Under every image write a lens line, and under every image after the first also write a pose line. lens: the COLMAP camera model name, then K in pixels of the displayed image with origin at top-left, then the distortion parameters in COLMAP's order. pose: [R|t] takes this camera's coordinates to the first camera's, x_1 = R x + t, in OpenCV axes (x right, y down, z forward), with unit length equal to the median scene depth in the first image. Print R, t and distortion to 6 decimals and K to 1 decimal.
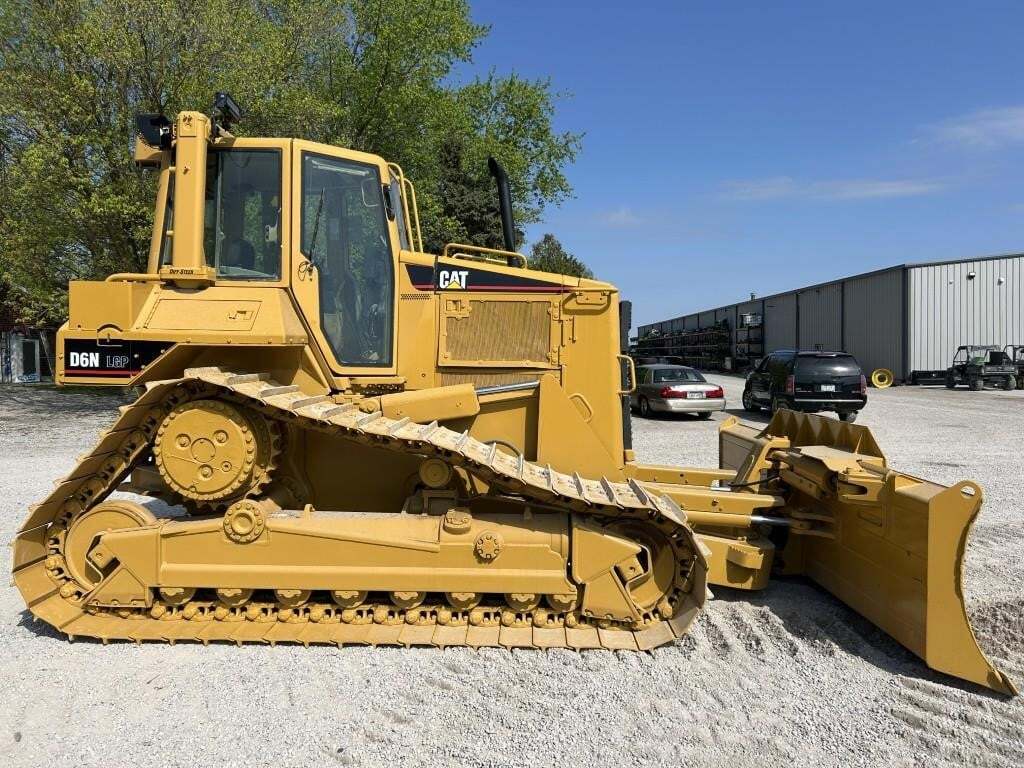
lens RADIAL K [[770.0, 0, 511.6], [0, 770.0, 381.3], [0, 0, 1]] dist [0.054676, -0.062623]
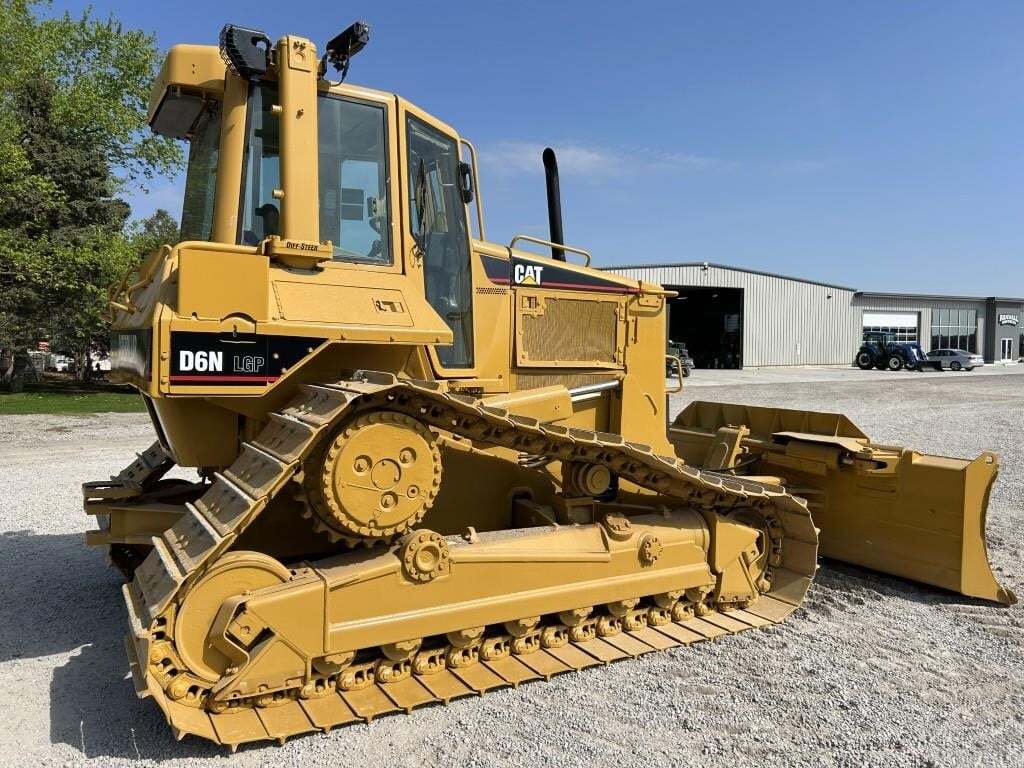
lens RADIAL K [[770.0, 0, 509.9], [0, 770.0, 385.8], [0, 0, 1]] dist [0.054676, -0.062623]
pose [[0.846856, -0.017107, 0.531547, -0.646139], [0.008820, 0.999797, 0.018126, -0.014522], [-0.531749, -0.010662, 0.846835, 0.232075]]
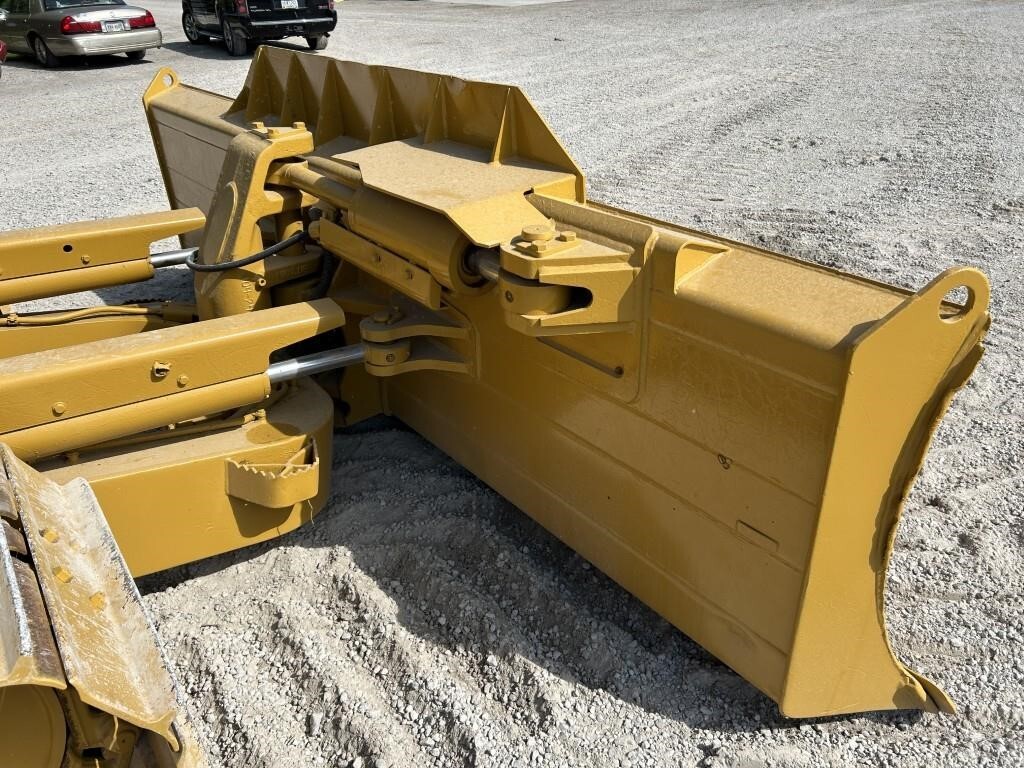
lens RADIAL K [[770.0, 0, 513.5], [0, 770.0, 380.0], [0, 0, 1]] dist [0.054676, -0.062623]
pose [[0.789682, -0.315427, 0.526221, 0.211262], [0.054277, 0.890268, 0.452192, 0.014531], [-0.611111, -0.328526, 0.720148, 0.677868]]
